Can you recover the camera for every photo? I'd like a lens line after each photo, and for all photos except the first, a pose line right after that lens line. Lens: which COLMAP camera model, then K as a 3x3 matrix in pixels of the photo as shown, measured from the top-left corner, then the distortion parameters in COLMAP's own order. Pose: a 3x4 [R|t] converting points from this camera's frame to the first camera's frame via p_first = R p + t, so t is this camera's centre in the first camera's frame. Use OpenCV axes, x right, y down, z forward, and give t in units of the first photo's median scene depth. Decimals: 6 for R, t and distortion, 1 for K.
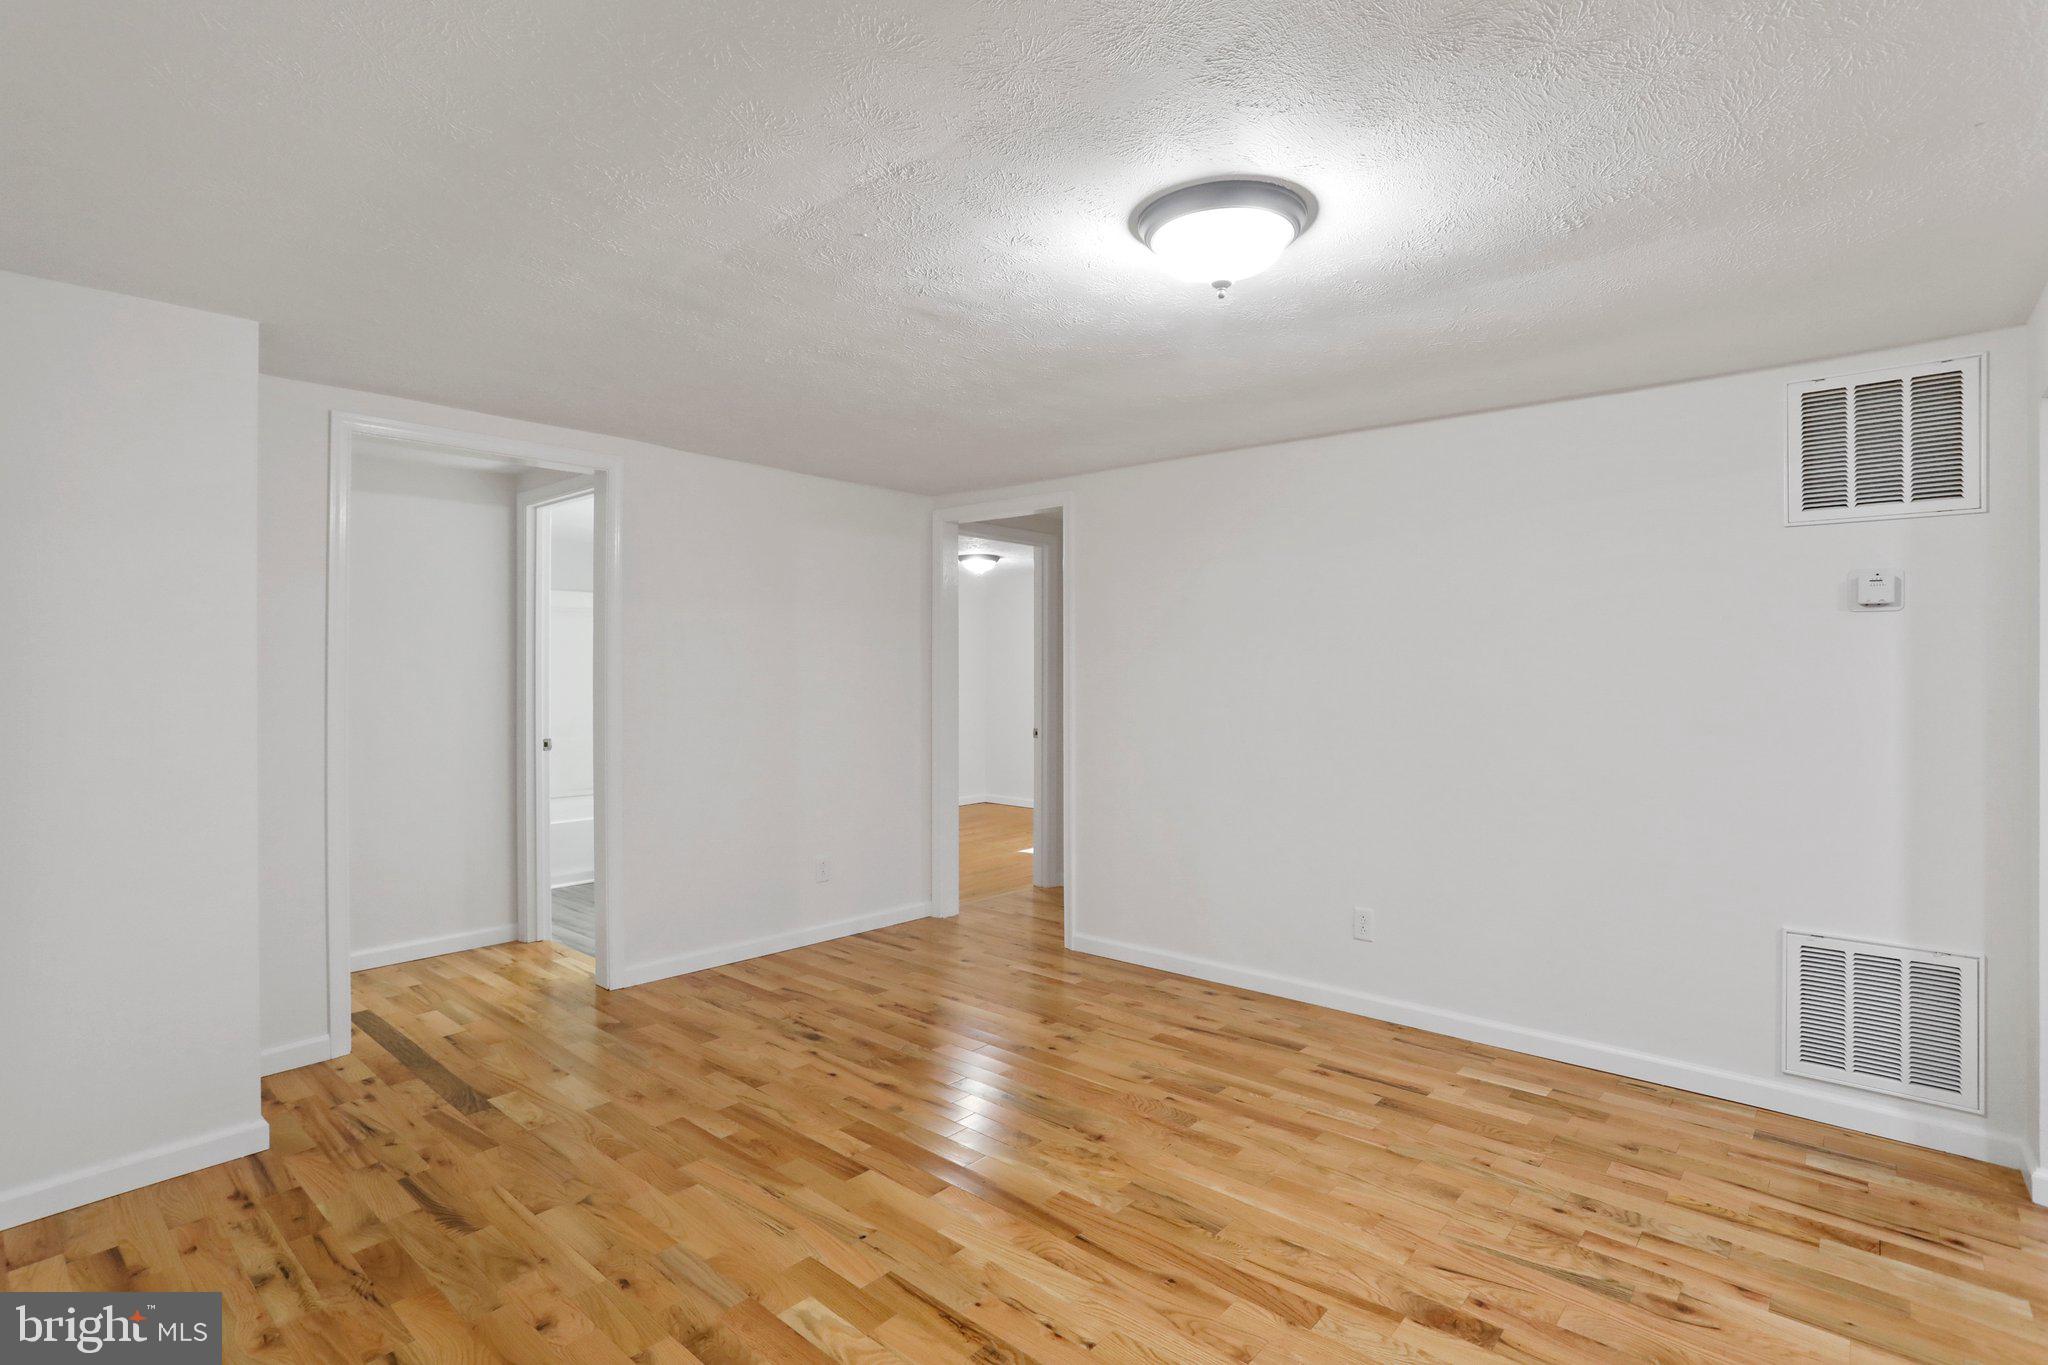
lens RADIAL K [[1000.9, 0, 1010.1], [0, 1000.9, 674.0], [0, 0, 1]] dist [-0.059622, 0.025265]
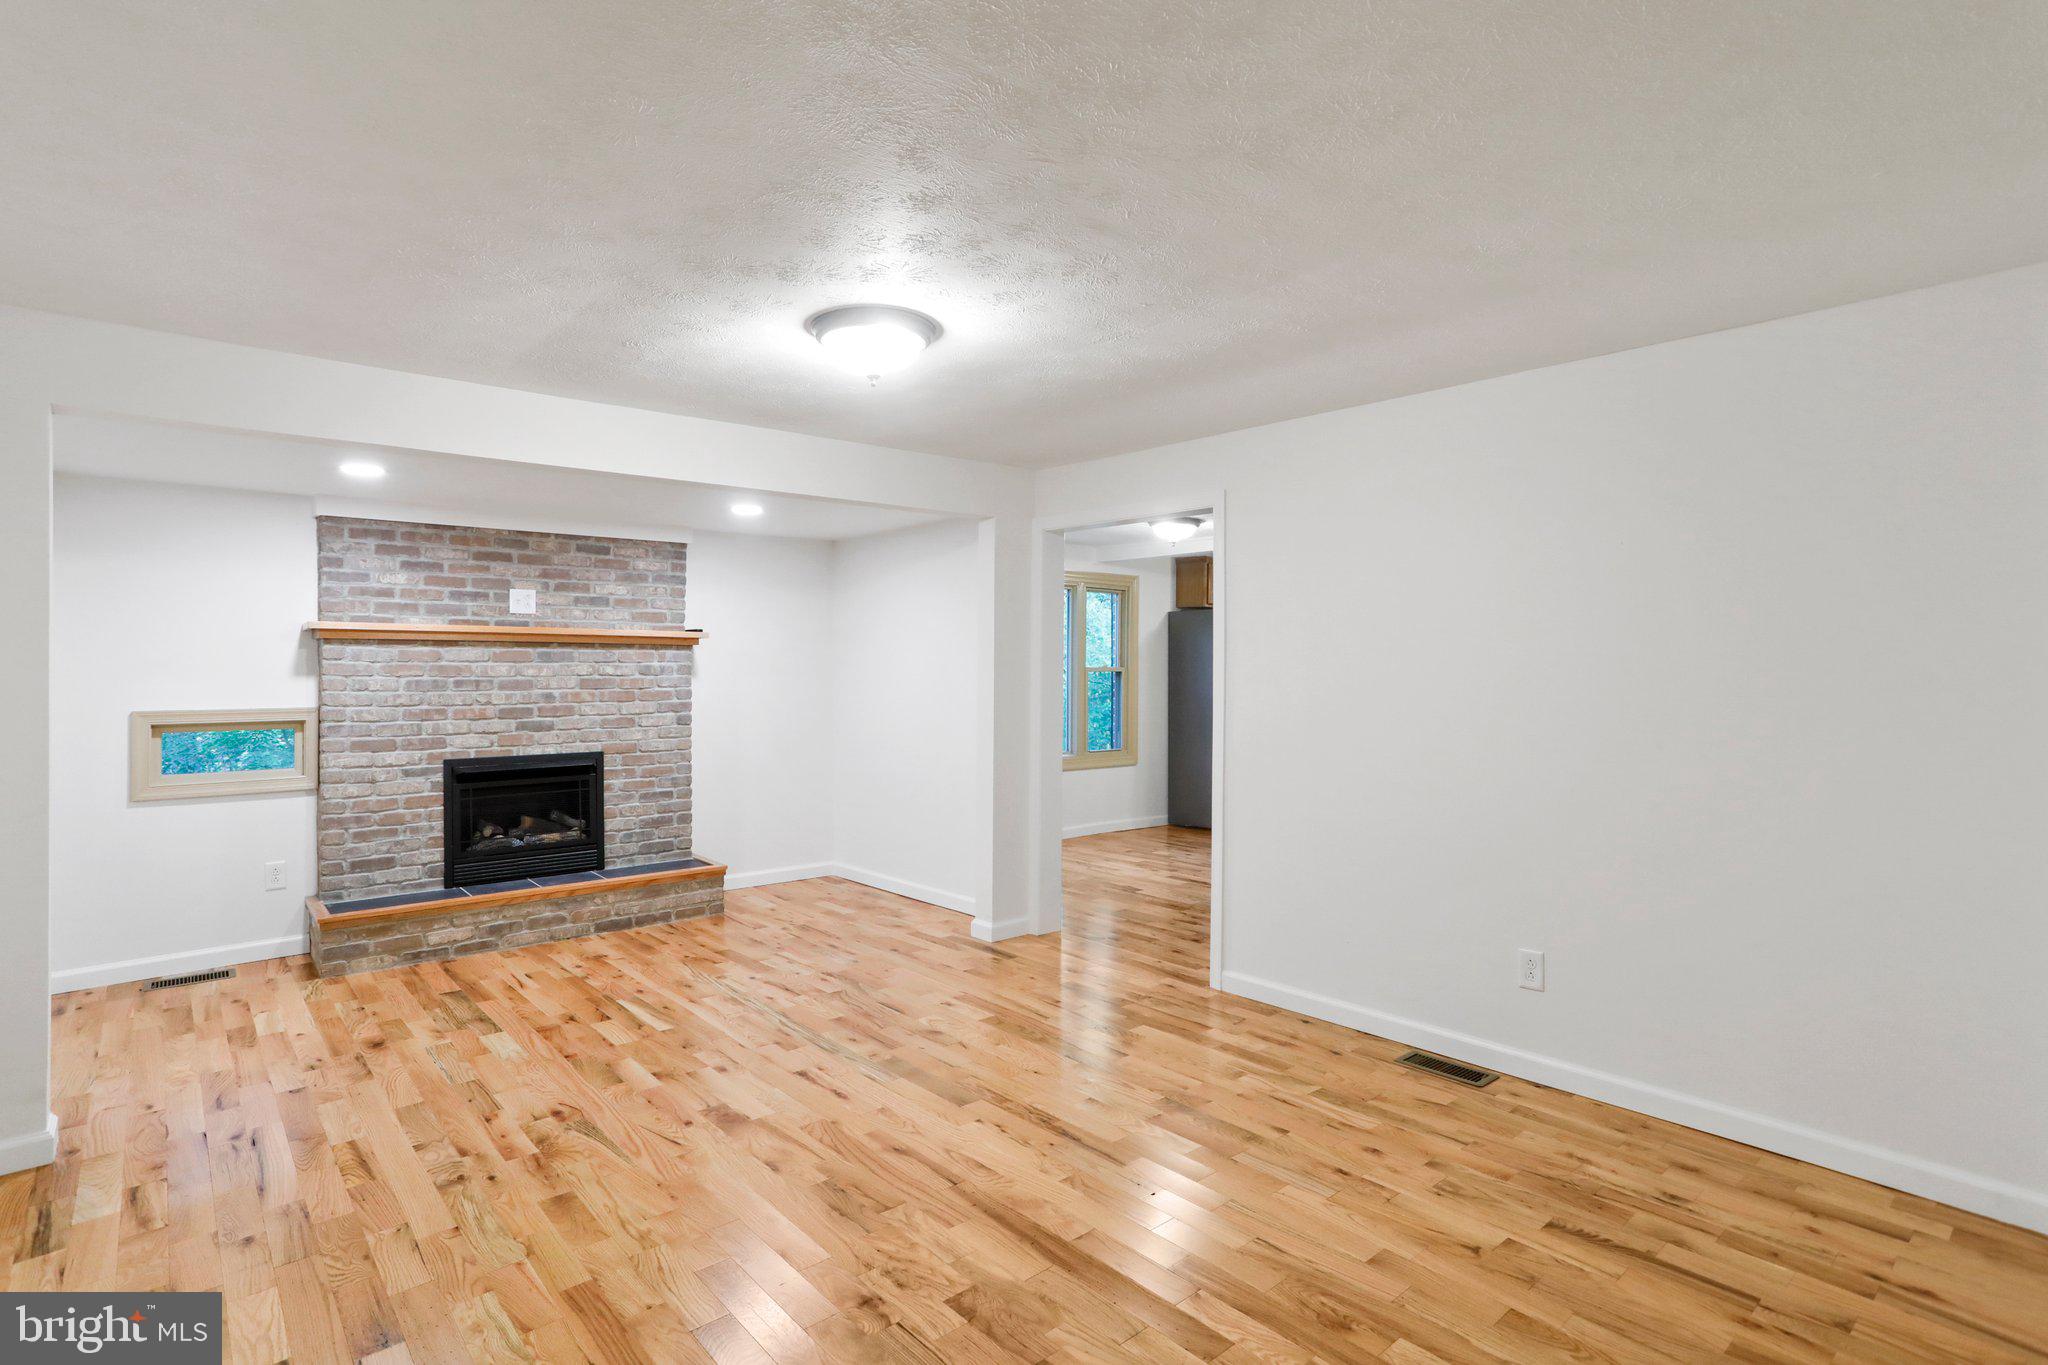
lens RADIAL K [[1000.9, 0, 1049.0], [0, 1000.9, 655.0], [0, 0, 1]] dist [-0.059622, 0.025265]
pose [[-0.996007, -0.000415, 0.089277, -0.108781], [-0.000828, 0.999989, -0.004587, -0.006181], [-0.089274, -0.004642, -0.995996, 1.715734]]
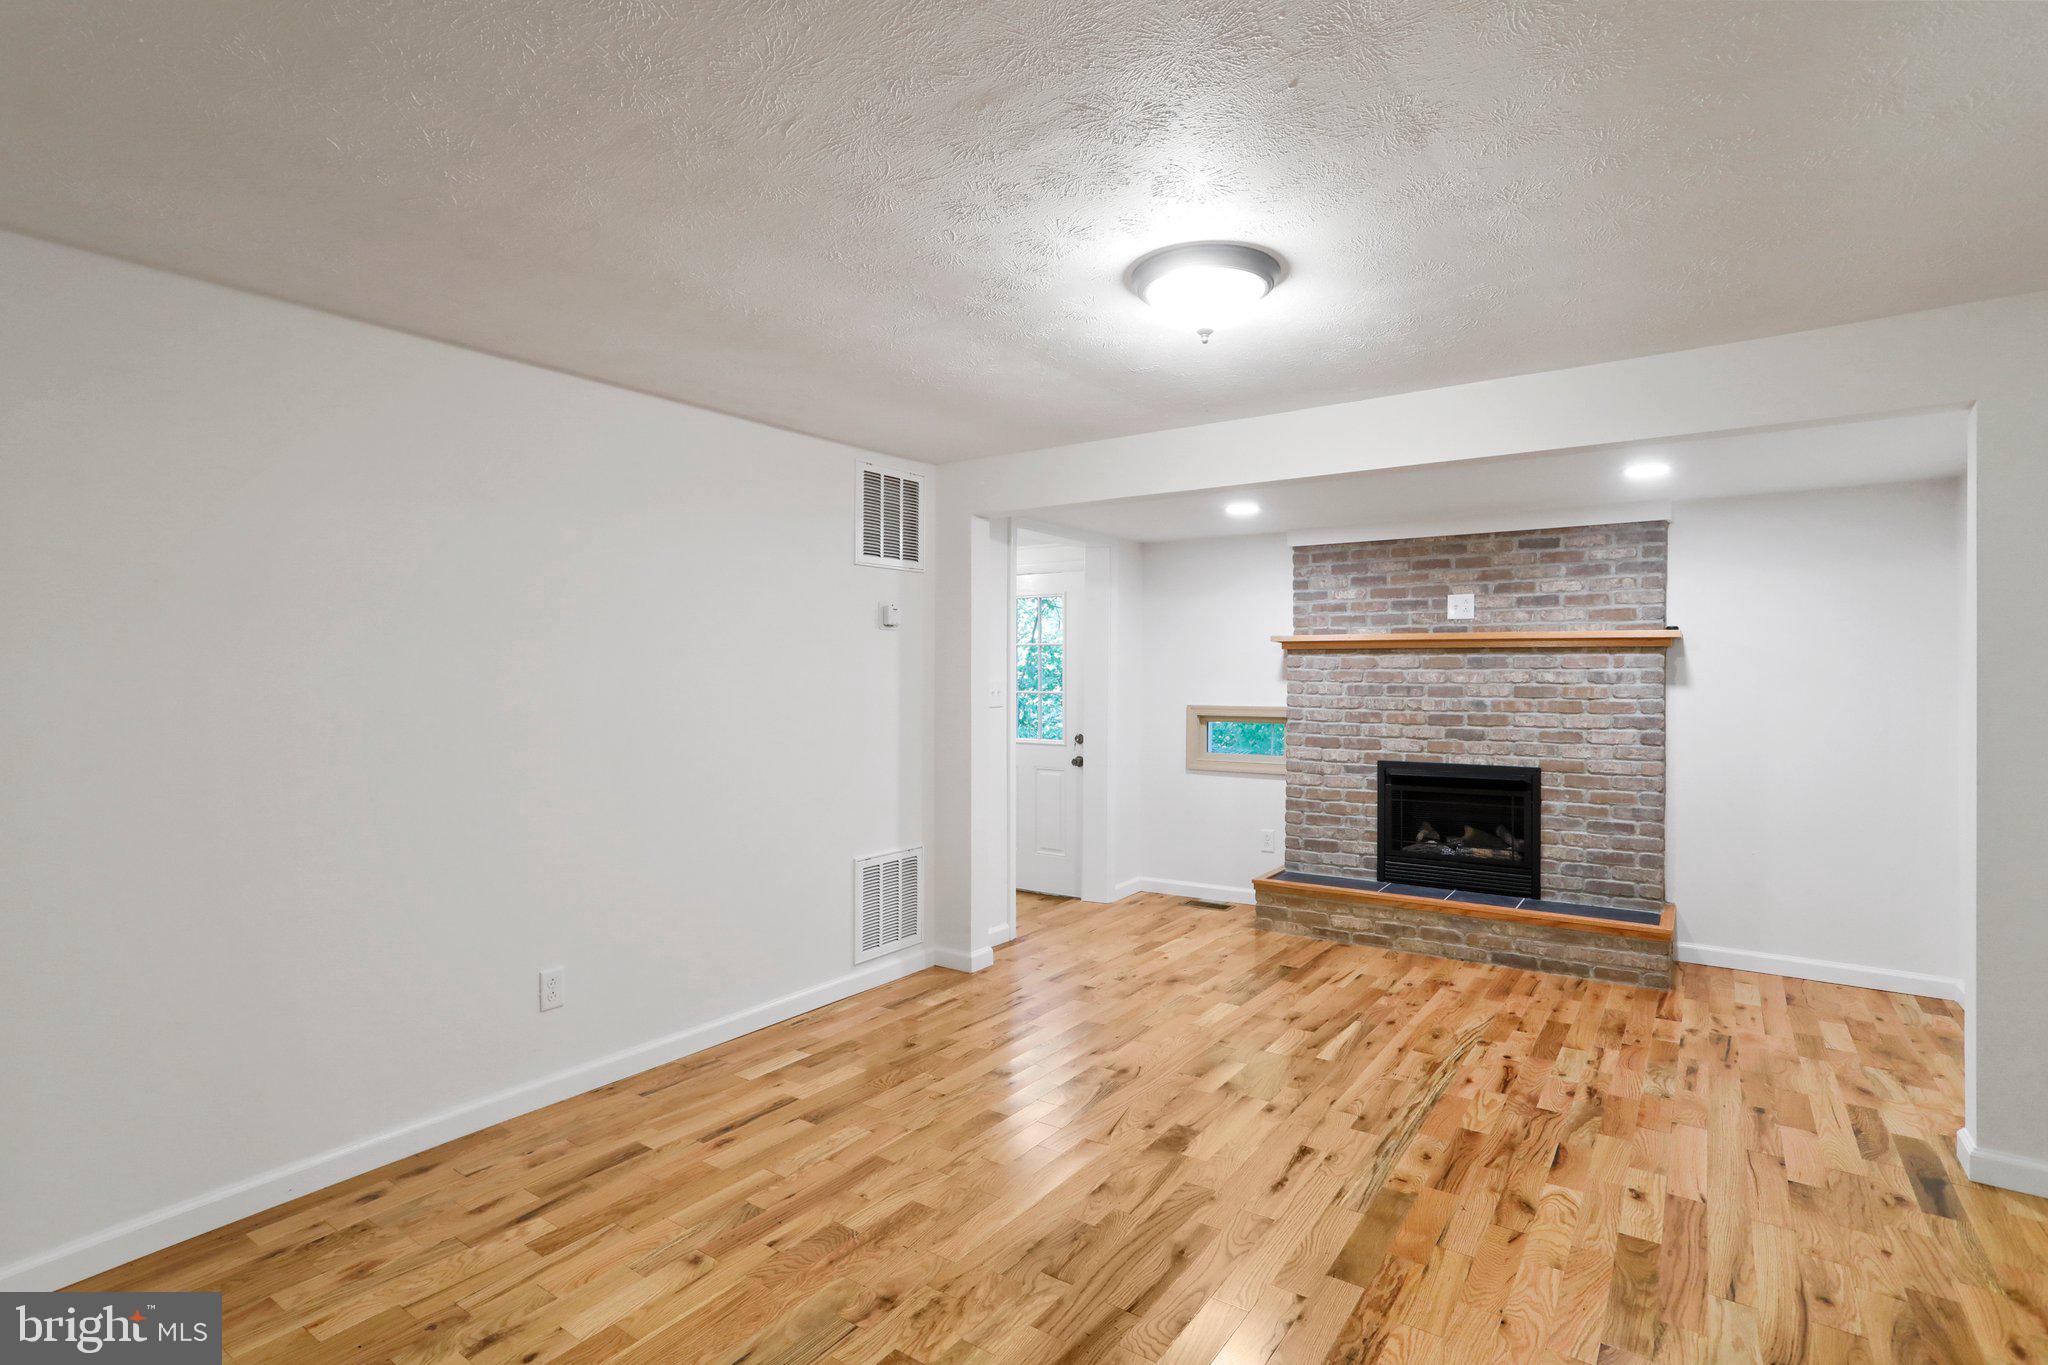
lens RADIAL K [[1000.9, 0, 1027.3], [0, 1000.9, 656.7], [0, 0, 1]] dist [-0.059622, 0.025265]
pose [[-0.130464, 0.014585, 0.991346, -0.656094], [0.004252, 0.999891, -0.014151, -0.000189], [-0.991444, 0.002369, -0.130511, 0.992342]]
